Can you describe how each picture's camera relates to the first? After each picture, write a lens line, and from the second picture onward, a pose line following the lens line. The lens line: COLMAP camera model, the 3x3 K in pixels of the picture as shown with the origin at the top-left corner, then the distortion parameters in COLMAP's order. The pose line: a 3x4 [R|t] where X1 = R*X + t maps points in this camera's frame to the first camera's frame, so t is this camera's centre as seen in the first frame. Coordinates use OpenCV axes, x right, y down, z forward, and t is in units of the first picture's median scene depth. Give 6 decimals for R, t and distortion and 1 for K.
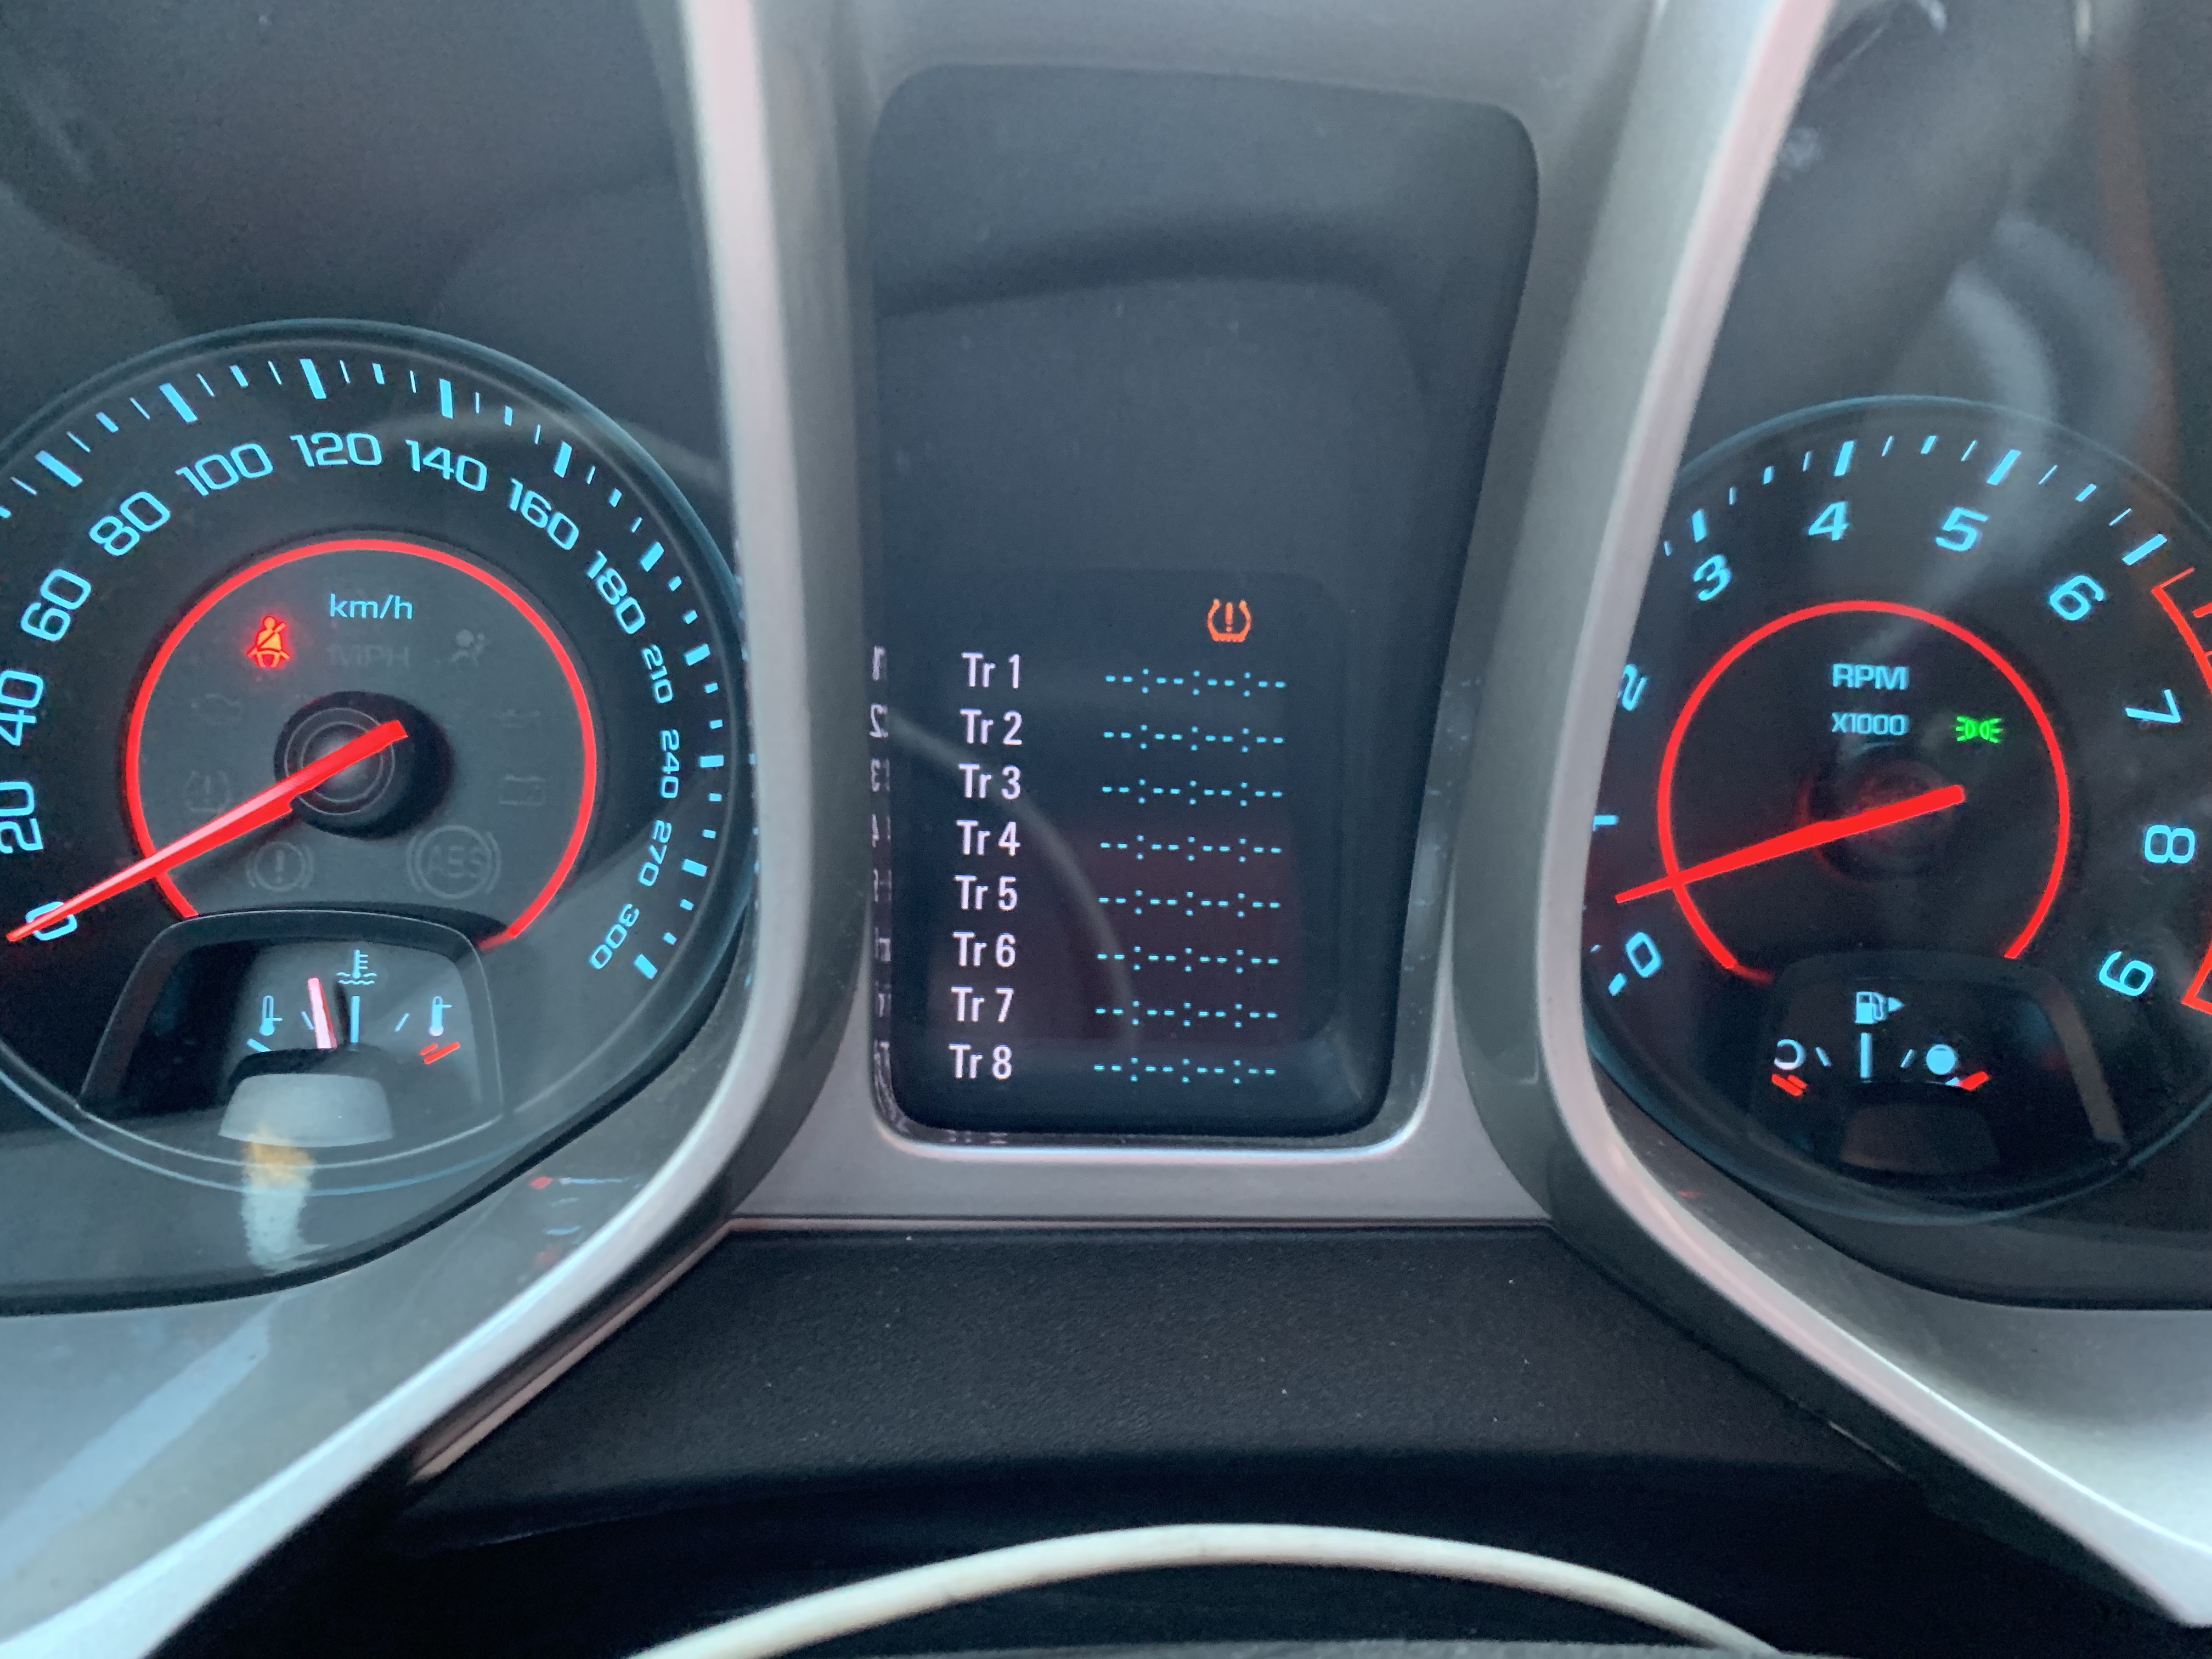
lens RADIAL K [[1667.6, 0, 1089.3], [0, 1667.6, 829.2], [0, 0, 1]] dist [-0.059942, 0.017538]
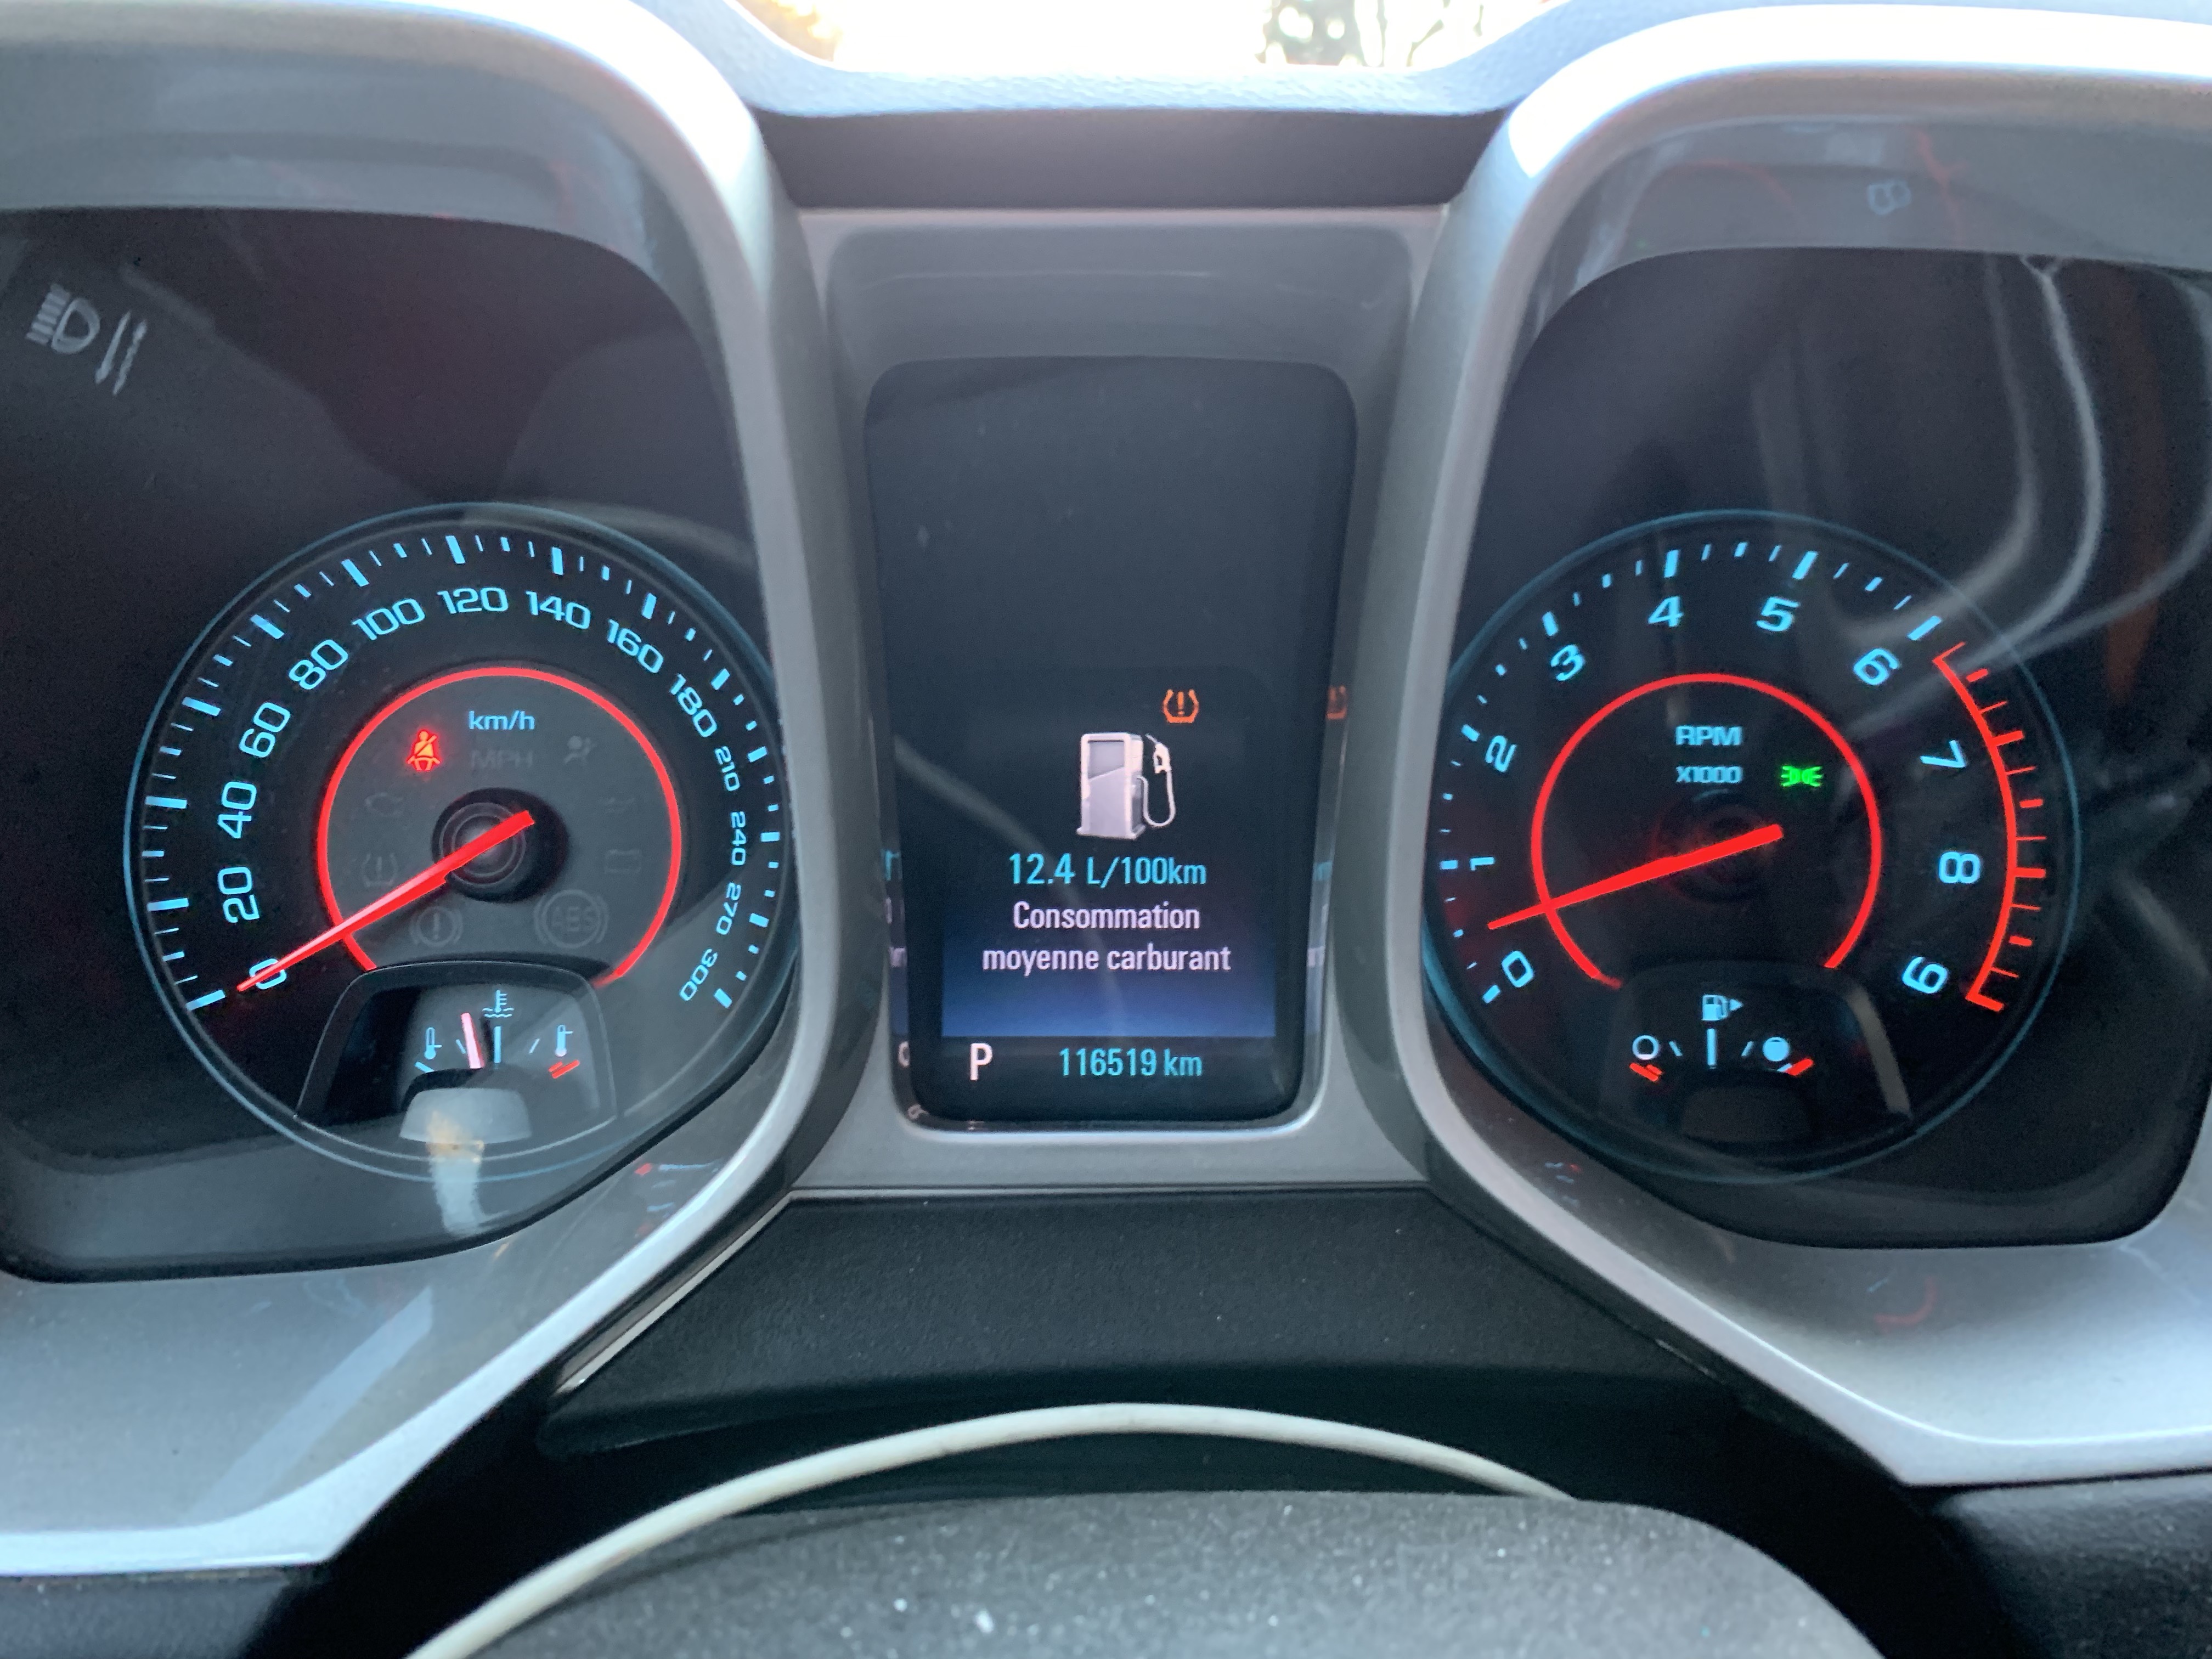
lens RADIAL K [[1667.6, 0, 1084.4], [0, 1667.6, 806.6], [0, 0, 1]] dist [-0.059942, 0.017538]
pose [[0.998488, -0.028332, -0.047111, 0.076587], [0.027713, 0.999522, -0.013737, -0.040330], [0.047478, 0.012411, 0.998795, -0.272493]]
